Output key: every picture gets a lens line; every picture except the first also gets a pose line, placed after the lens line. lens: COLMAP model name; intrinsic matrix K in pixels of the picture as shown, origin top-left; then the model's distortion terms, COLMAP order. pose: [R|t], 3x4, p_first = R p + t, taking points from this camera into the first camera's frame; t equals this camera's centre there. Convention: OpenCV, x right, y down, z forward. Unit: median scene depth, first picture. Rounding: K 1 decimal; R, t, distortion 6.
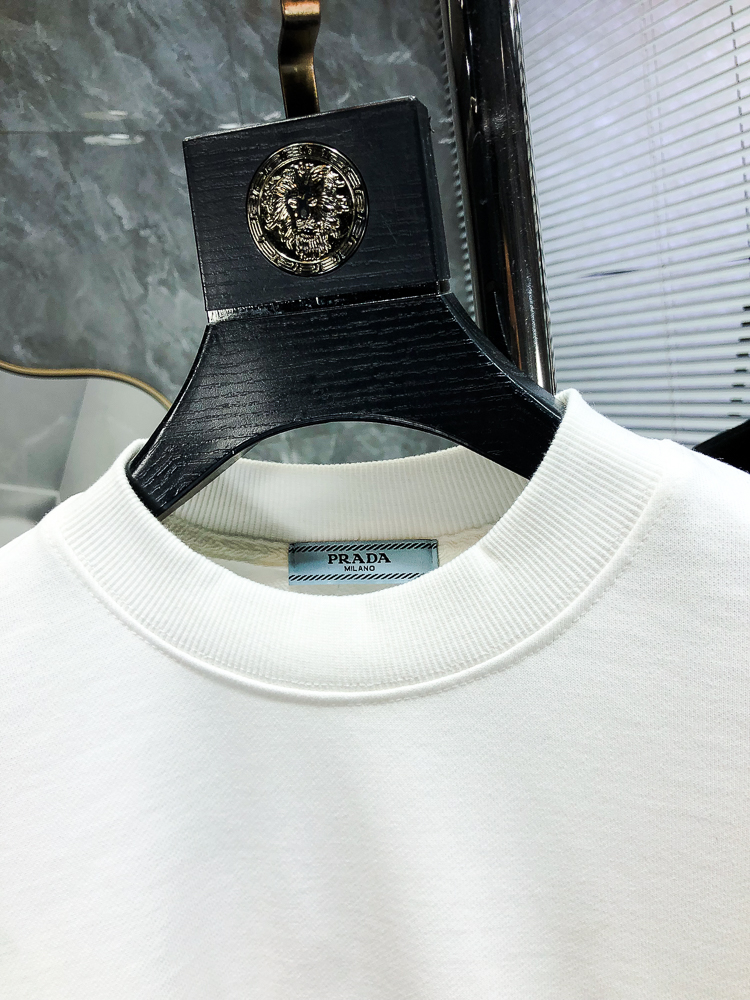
lens RADIAL K [[837.9, 0, 359.0], [0, 837.9, 498.1], [0, 0, 1]] dist [0.067364, -0.082978]
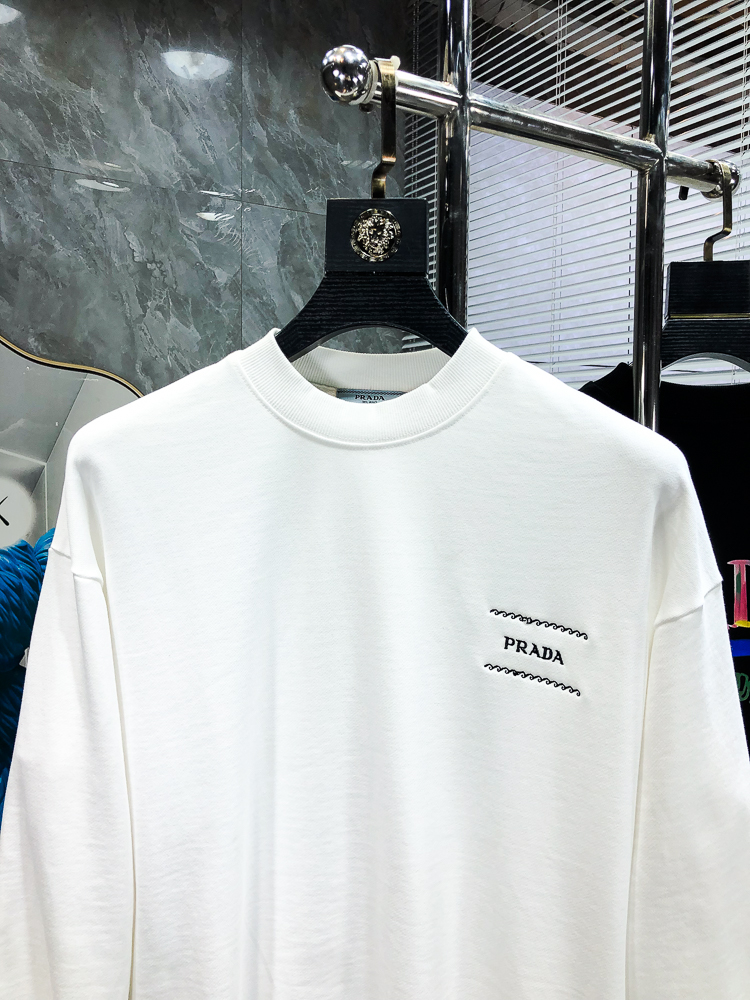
lens RADIAL K [[837.9, 0, 359.0], [0, 837.9, 498.1], [0, 0, 1]] dist [0.067364, -0.082978]
pose [[0.985188, 0.134299, 0.106618, -0.044830], [-0.123366, 0.986973, -0.103267, 0.111422], [-0.119098, 0.088585, 0.988923, -0.223918]]
